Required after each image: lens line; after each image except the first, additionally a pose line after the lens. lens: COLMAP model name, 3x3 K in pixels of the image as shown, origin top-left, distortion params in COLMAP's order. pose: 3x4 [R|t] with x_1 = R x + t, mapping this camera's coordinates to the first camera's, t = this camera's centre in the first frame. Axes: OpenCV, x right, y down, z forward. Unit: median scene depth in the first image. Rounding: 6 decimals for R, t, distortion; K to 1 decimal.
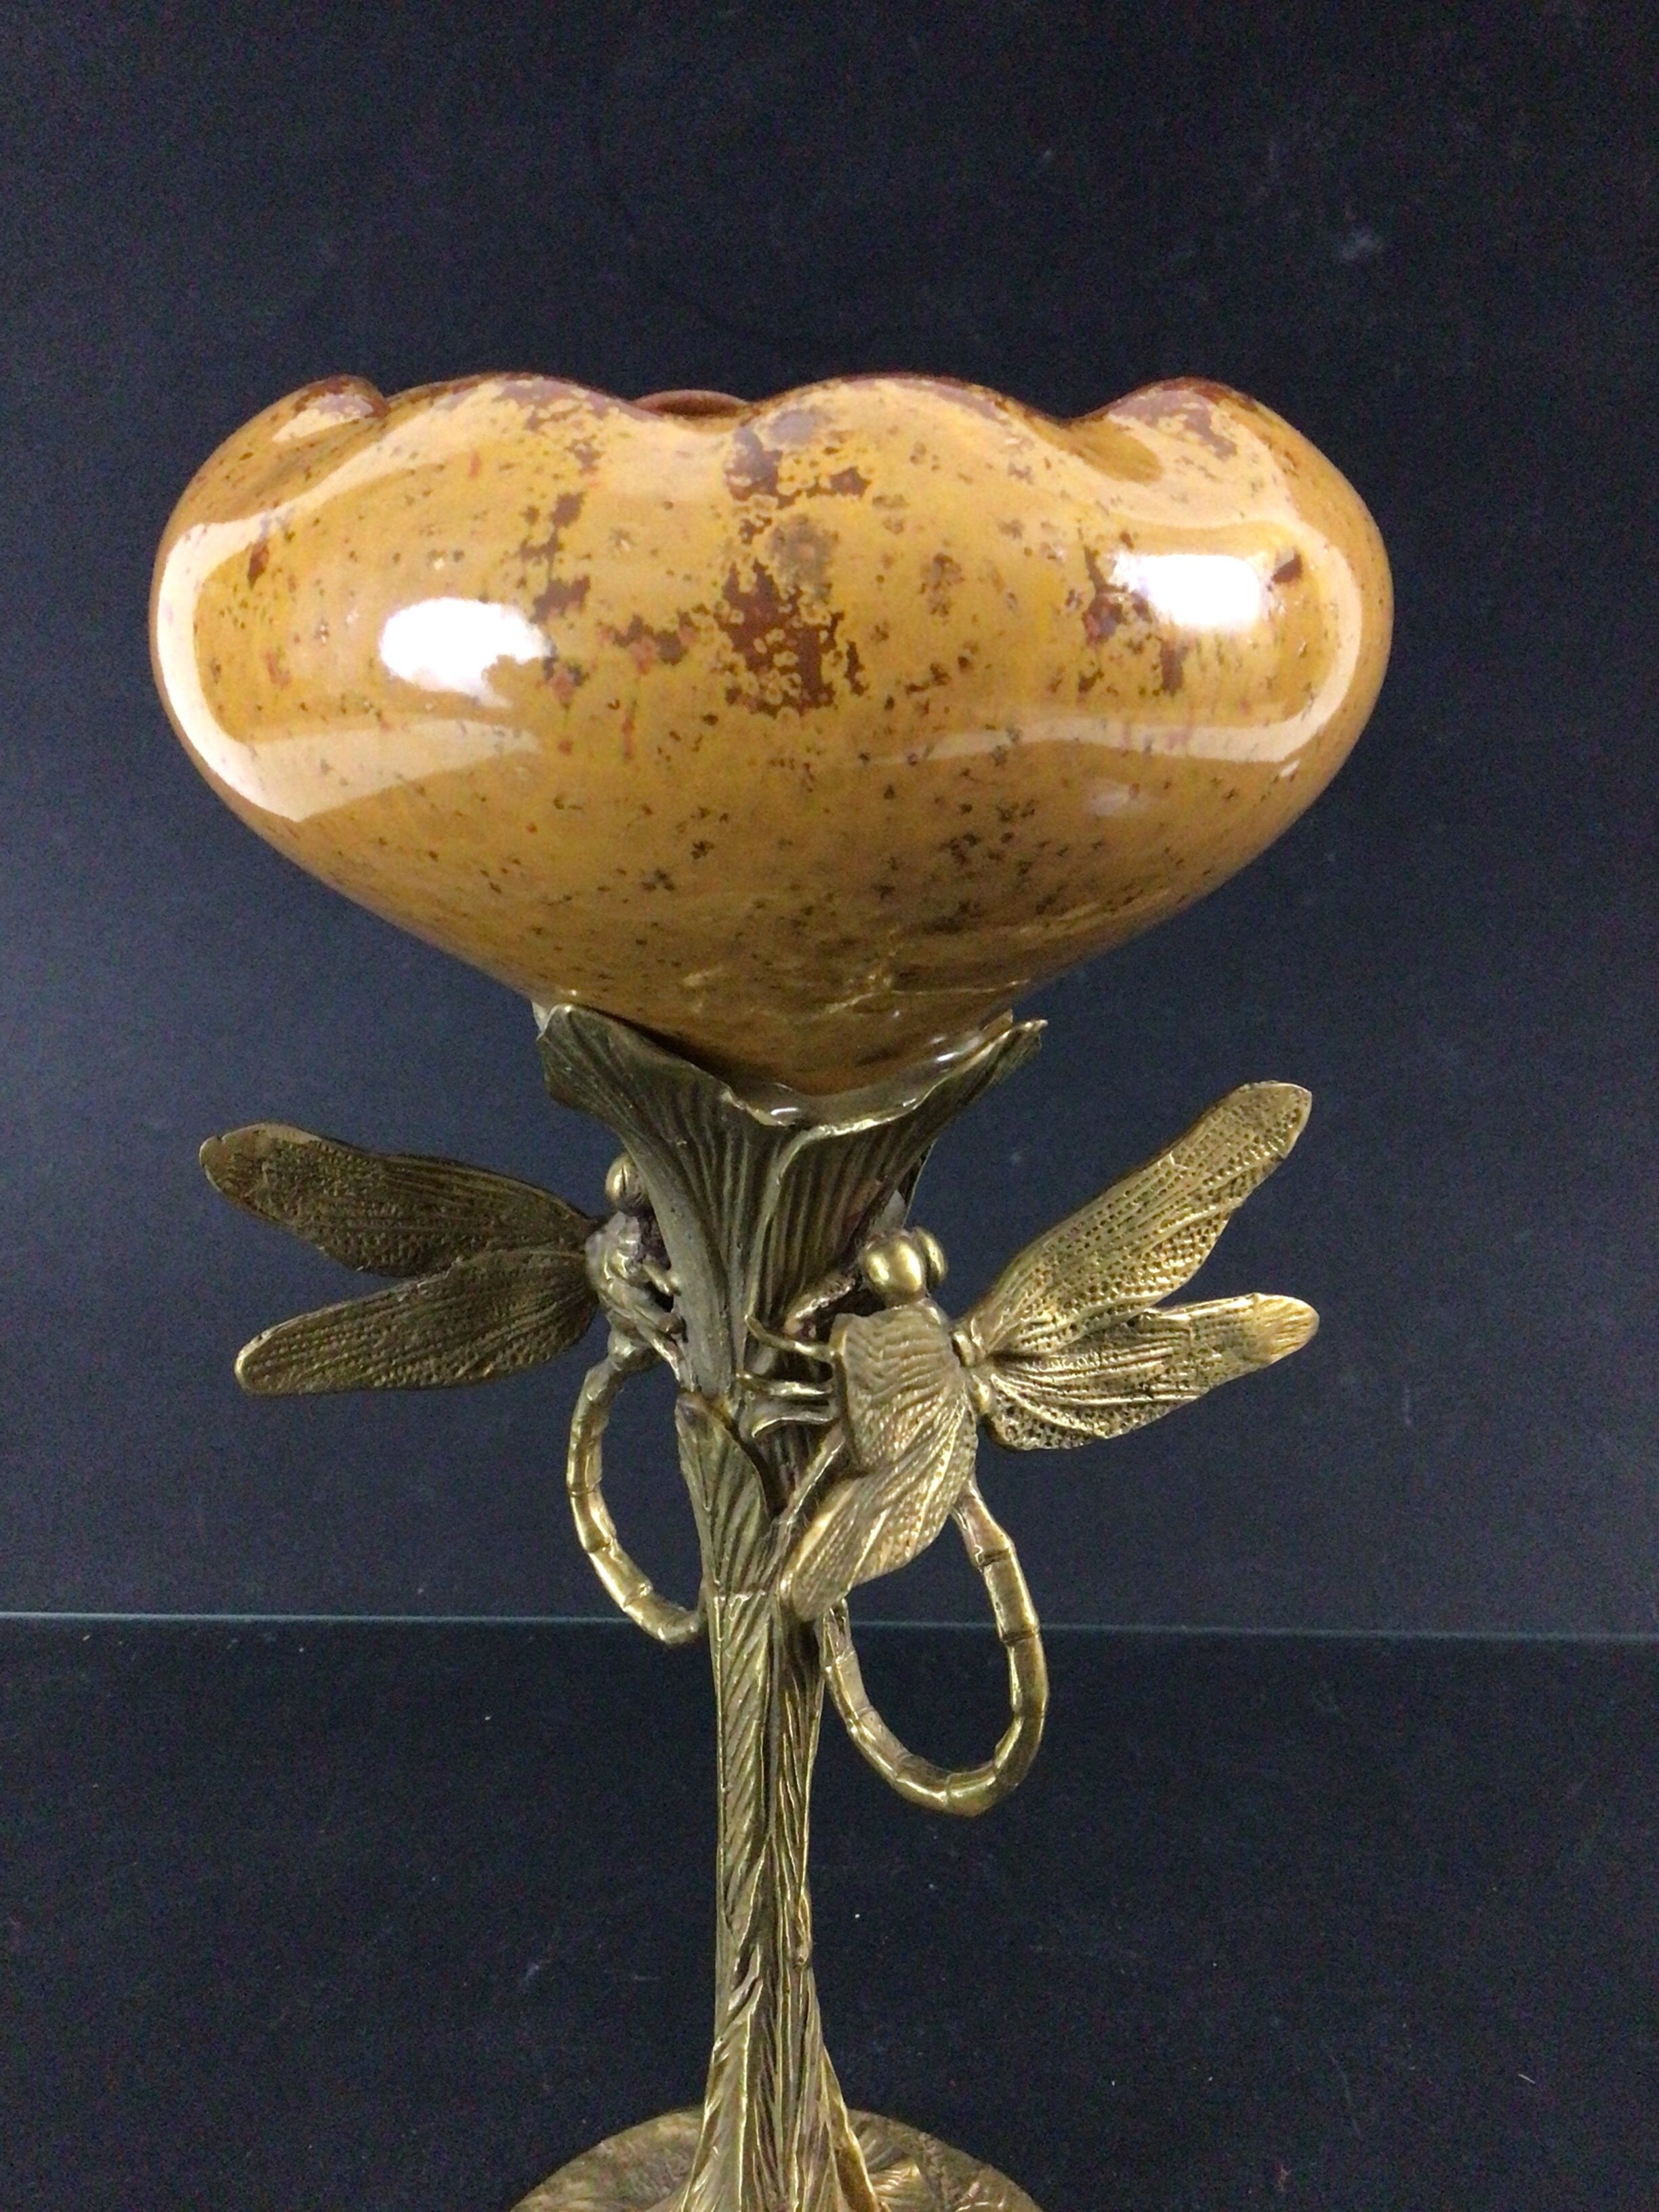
lens RADIAL K [[2037.6, 0, 829.5], [0, 2037.6, 1106.0], [0, 0, 1]] dist [0.133192, -0.287943]
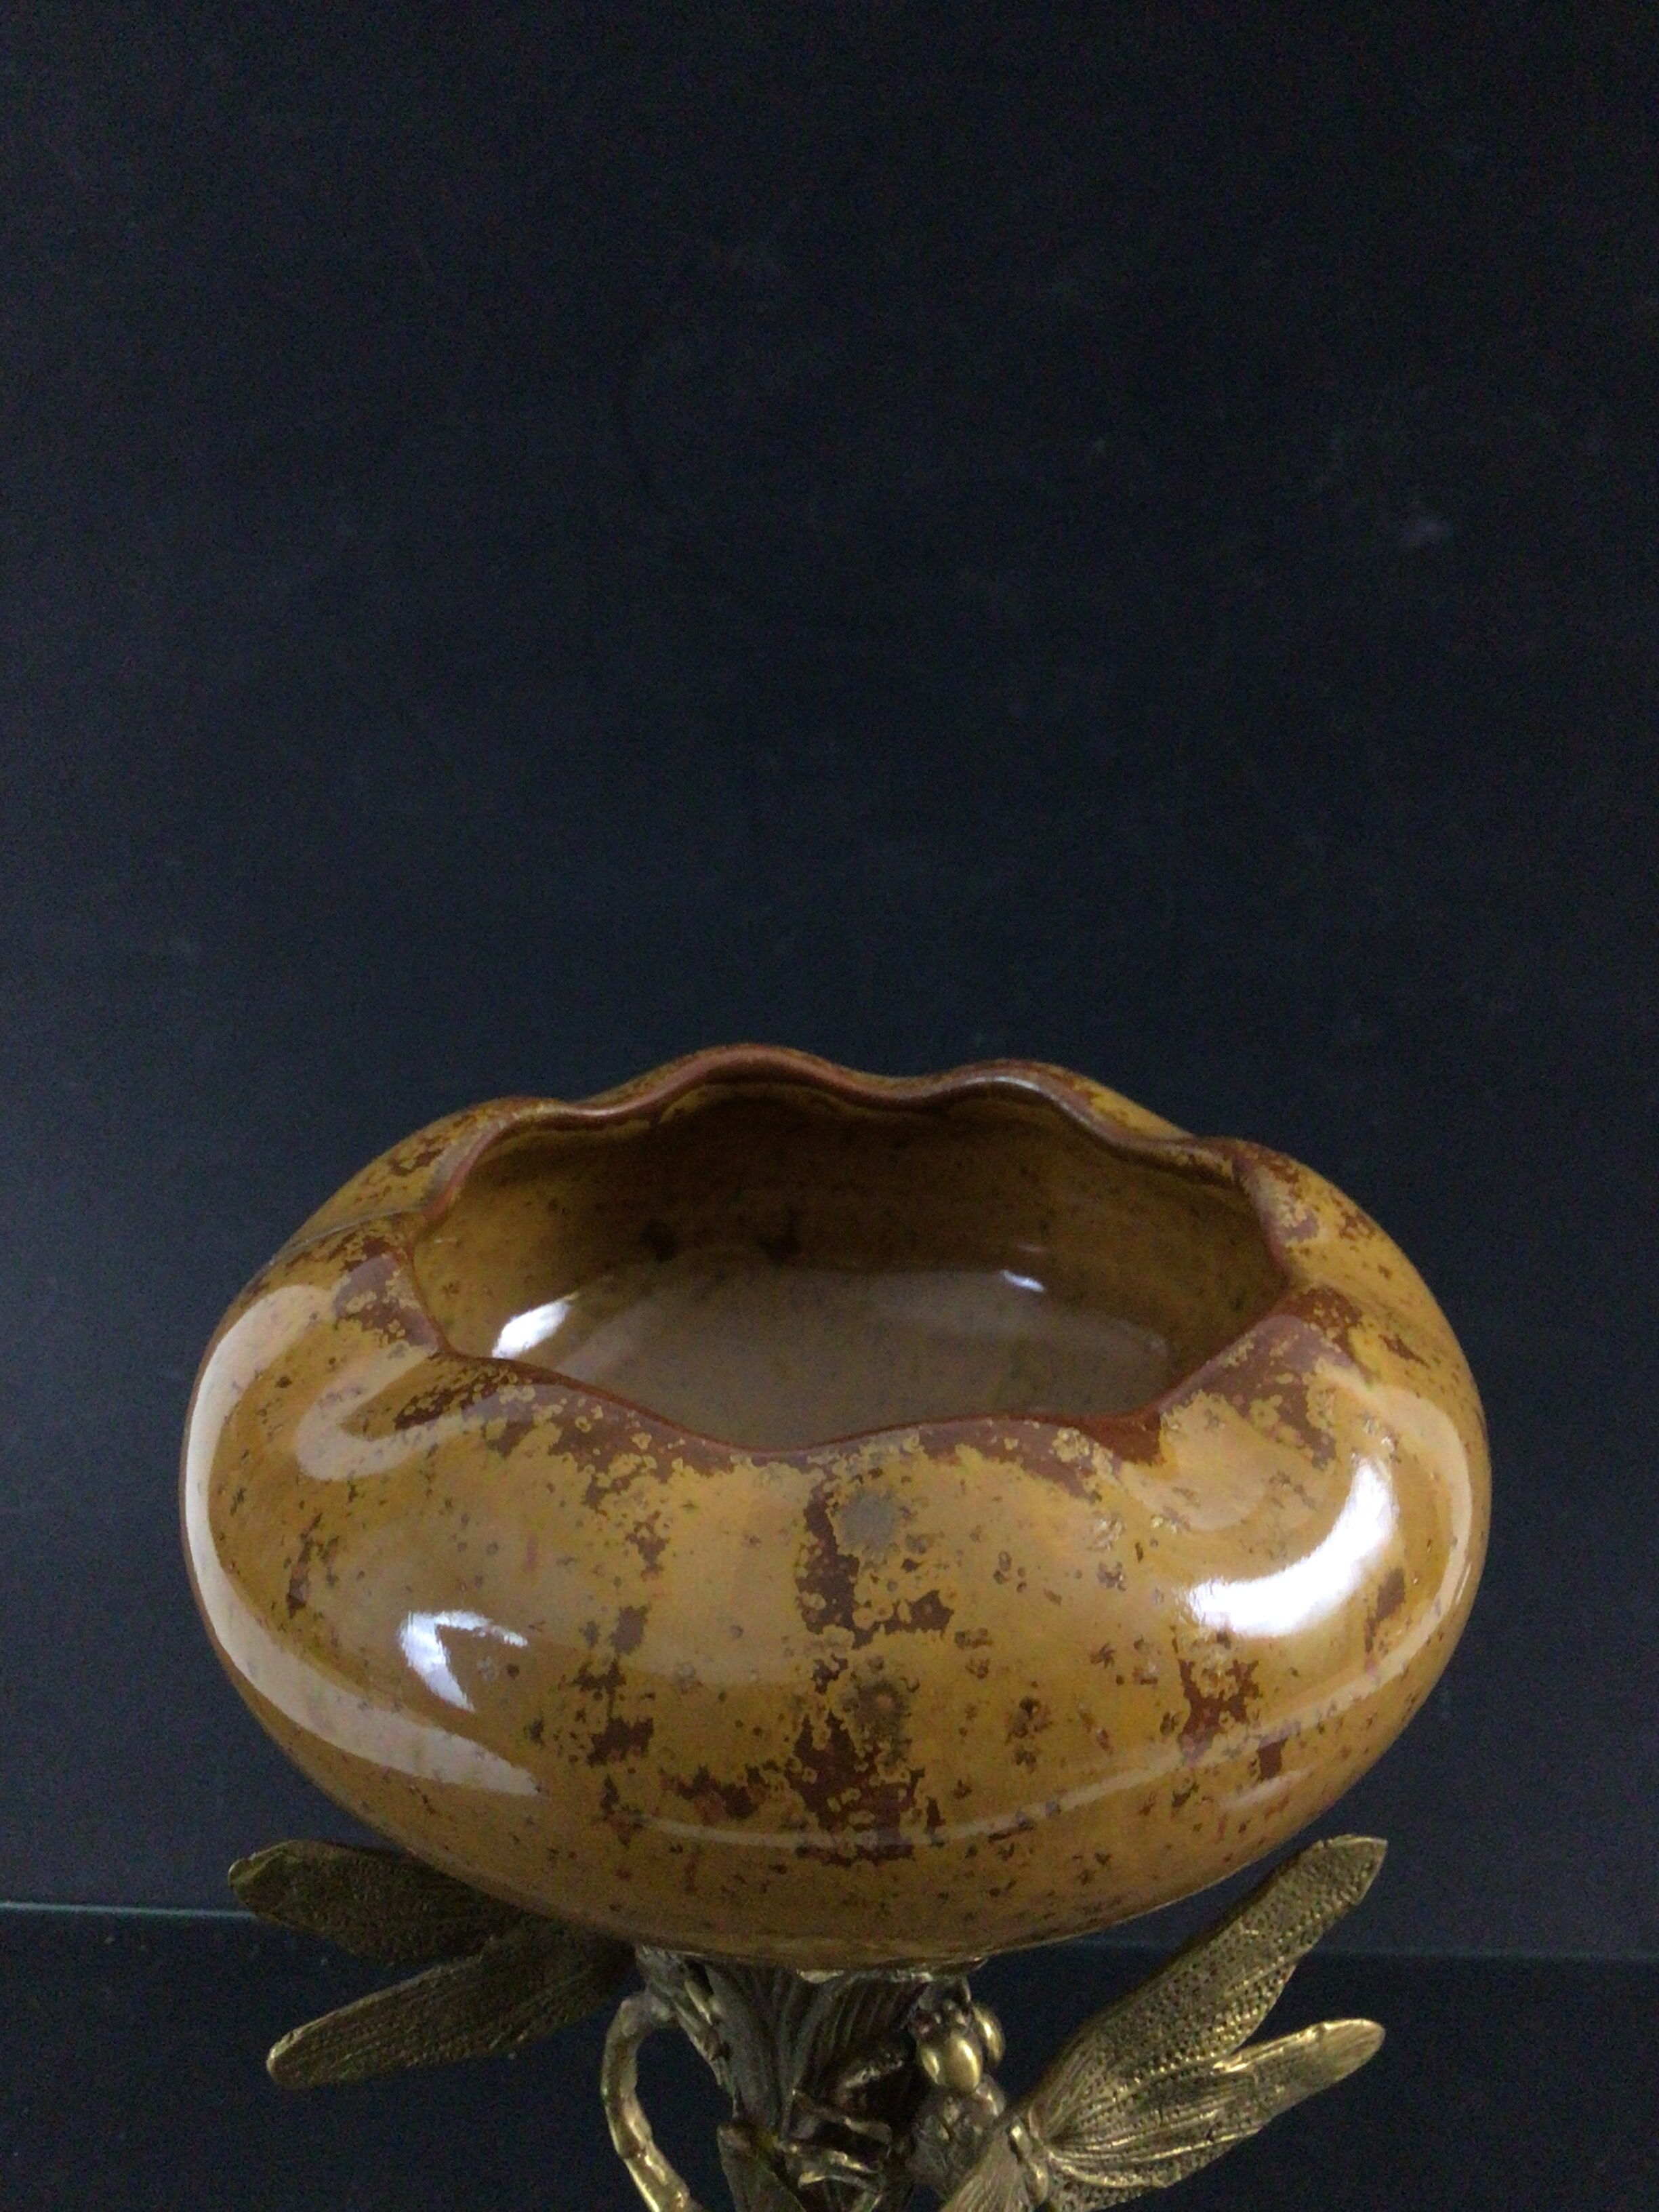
lens RADIAL K [[2037.6, 0, 829.5], [0, 2037.6, 1106.0], [0, 0, 1]] dist [0.133192, -0.287943]
pose [[0.999931, 0.010215, -0.005836, -0.022555], [-0.009920, 0.998777, 0.048428, -0.393885], [0.006324, -0.048367, 0.998810, 0.051885]]
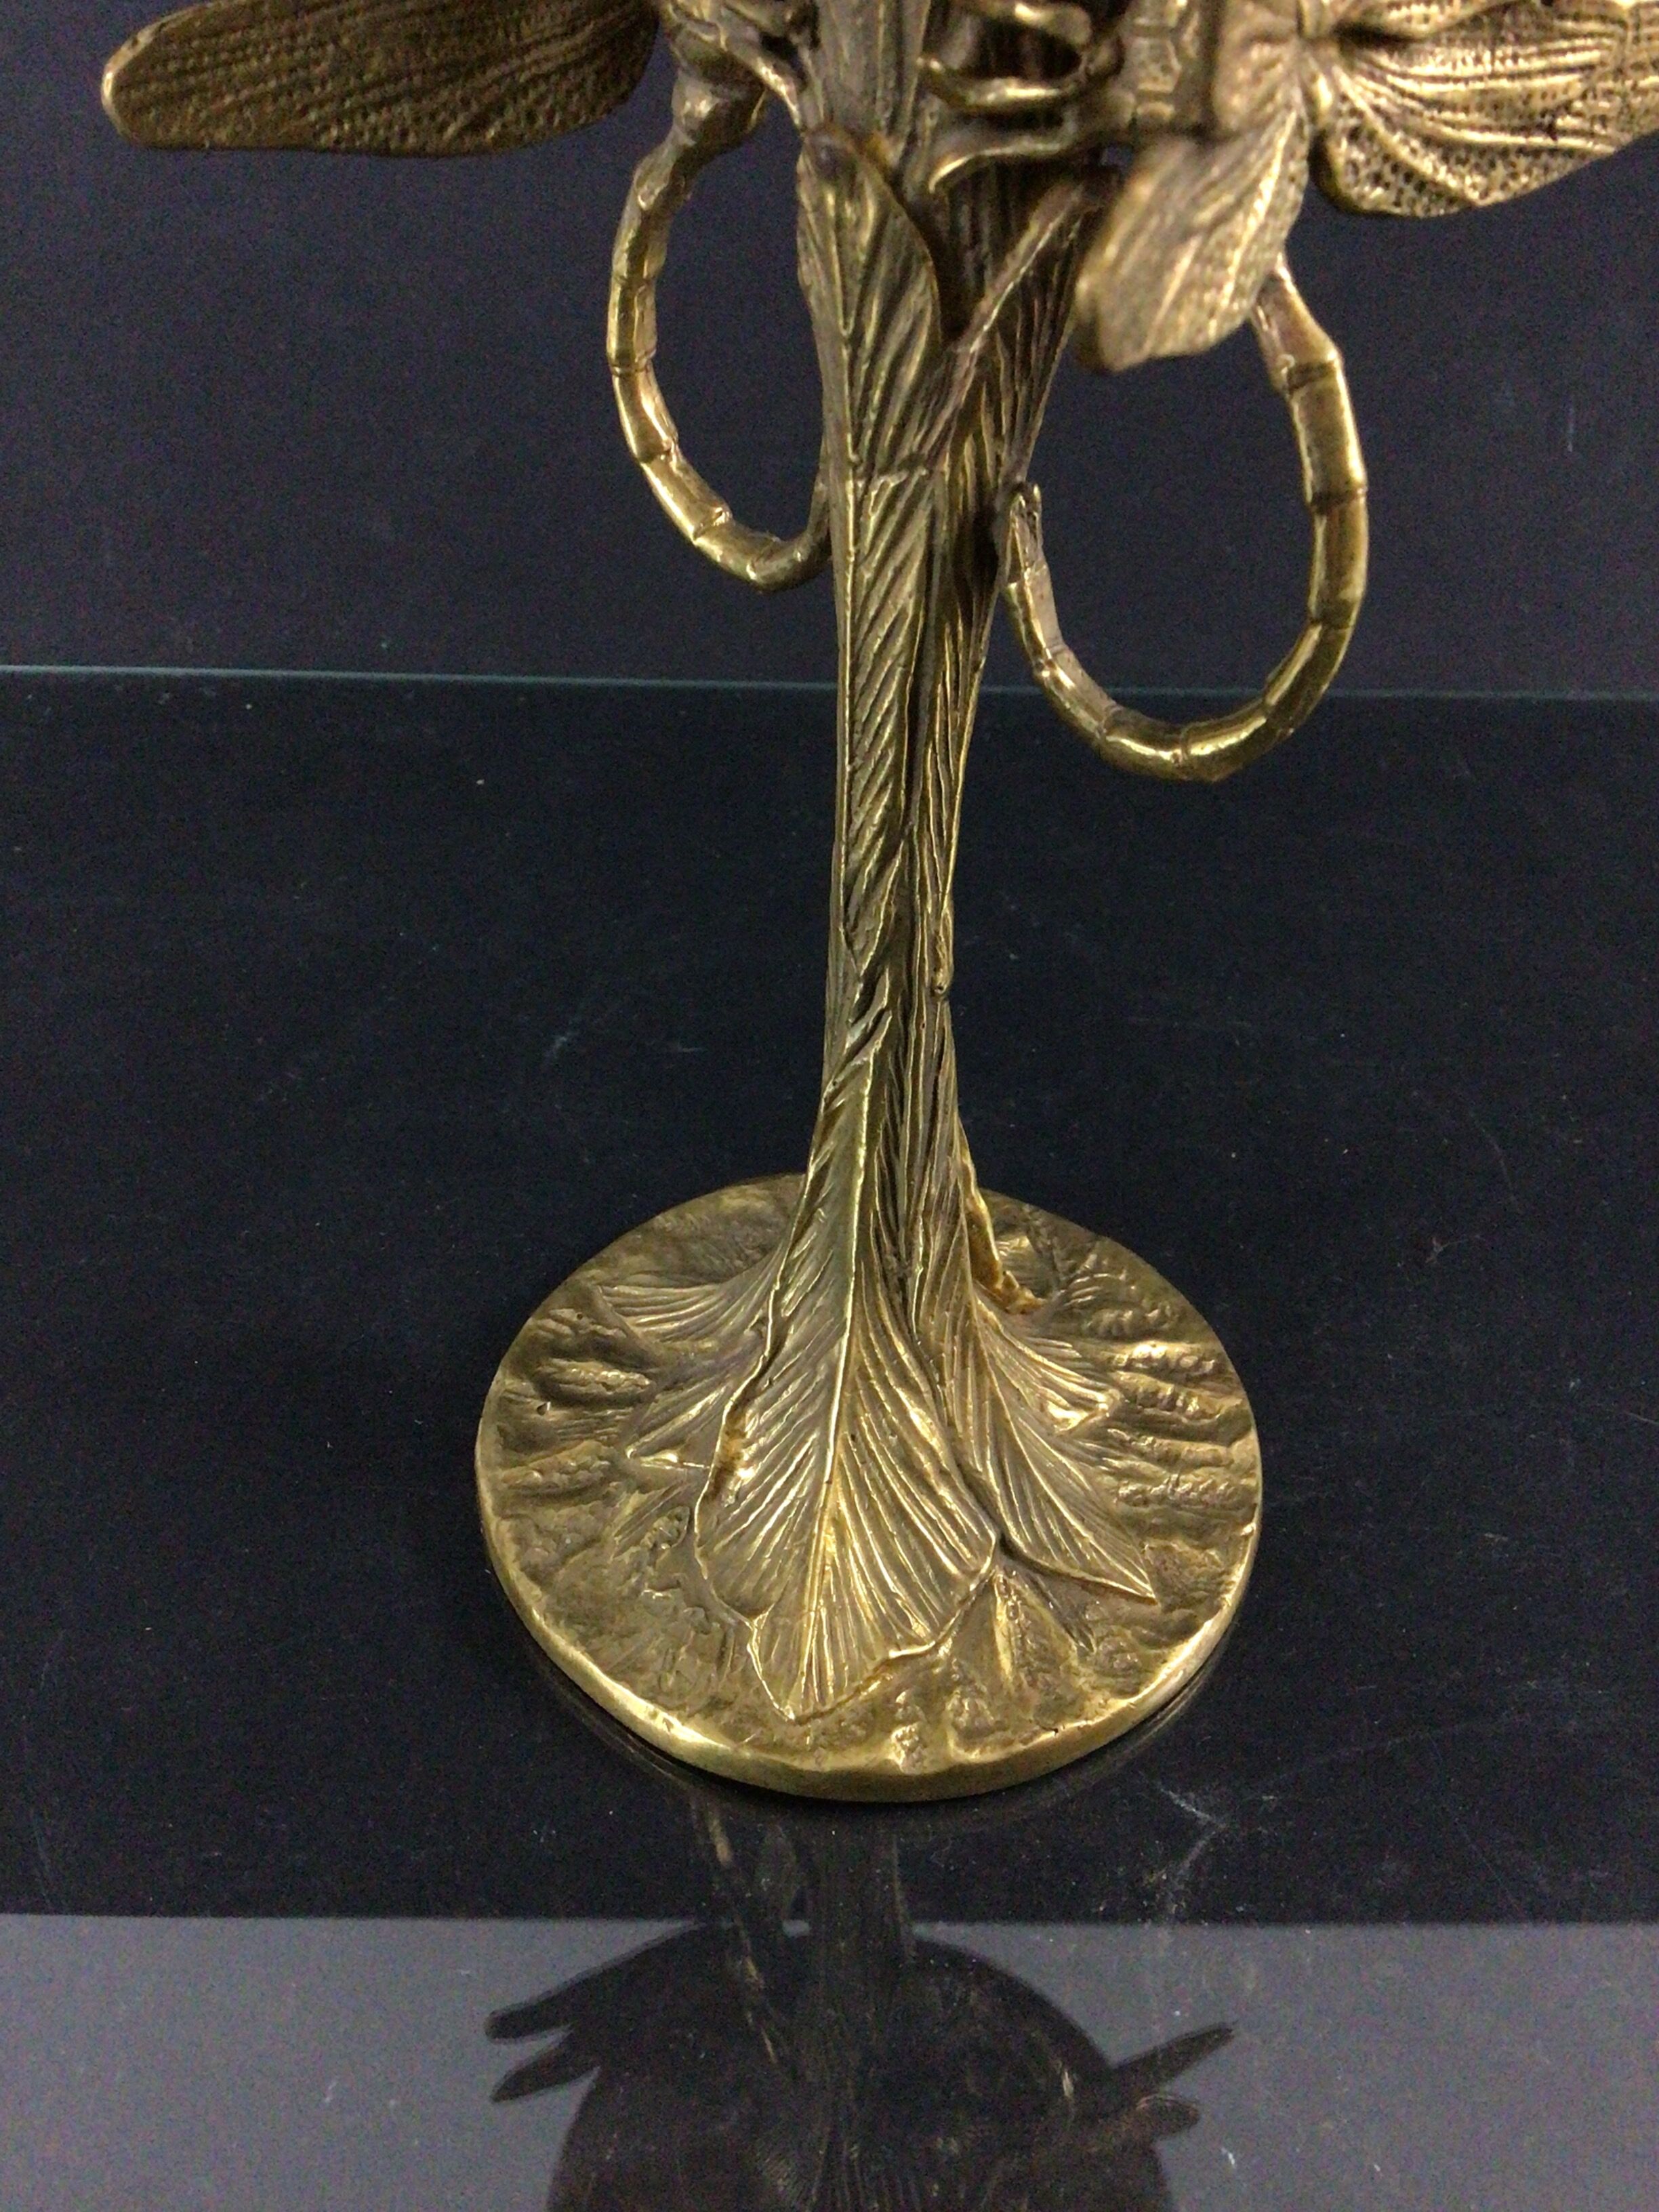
lens RADIAL K [[2050.8, 0, 829.5], [0, 2050.8, 1106.0], [0, 0, 1]] dist [0.064290, -0.160806]
pose [[0.999517, -0.002005, 0.031023, -0.089102], [-0.009929, 0.925060, 0.379691, 0.181467], [-0.029459, -0.379816, 0.924593, 0.304300]]
